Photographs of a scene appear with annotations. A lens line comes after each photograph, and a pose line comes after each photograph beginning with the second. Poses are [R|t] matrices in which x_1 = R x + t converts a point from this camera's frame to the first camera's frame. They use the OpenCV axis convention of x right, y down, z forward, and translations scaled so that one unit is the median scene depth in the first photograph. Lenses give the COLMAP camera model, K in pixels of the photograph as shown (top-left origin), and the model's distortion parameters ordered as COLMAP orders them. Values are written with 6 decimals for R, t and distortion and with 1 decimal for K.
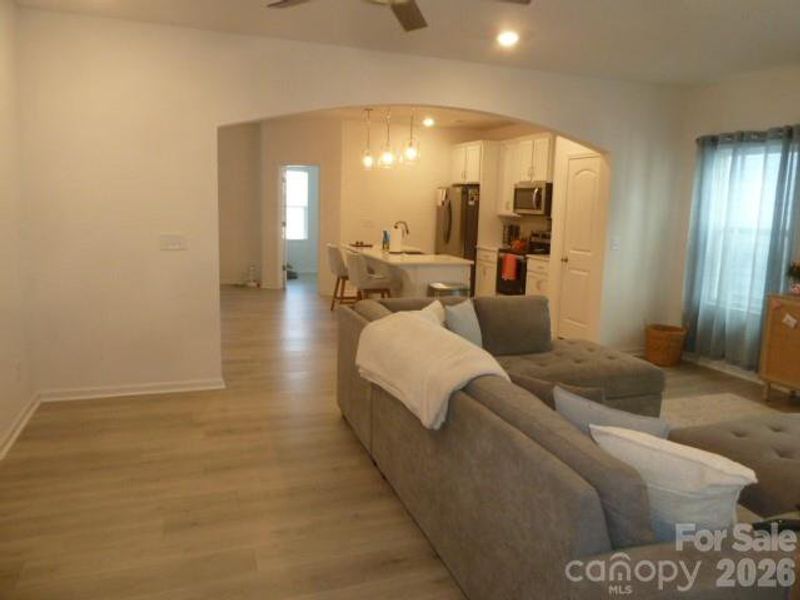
lens RADIAL K [[602.6, 0, 402.0], [0, 602.6, 298.2], [0, 0, 1]] dist [-0.015125, -0.000980]
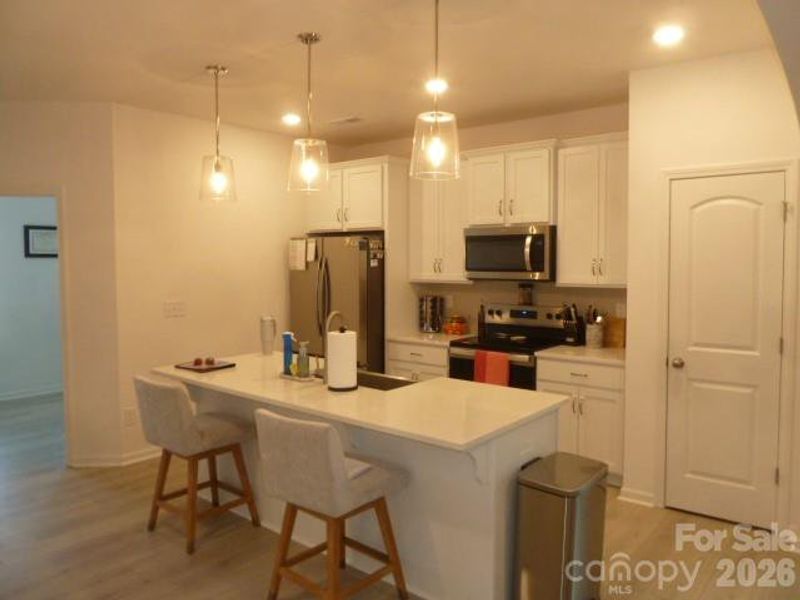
lens RADIAL K [[602.6, 0, 397.7], [0, 602.6, 297.6], [0, 0, 1]] dist [-0.015125, -0.000980]
pose [[0.858022, -0.067768, 0.509123, -0.170637], [0.110000, 0.992503, -0.053273, -0.098514], [-0.501696, 0.101713, 0.859044, 0.530569]]
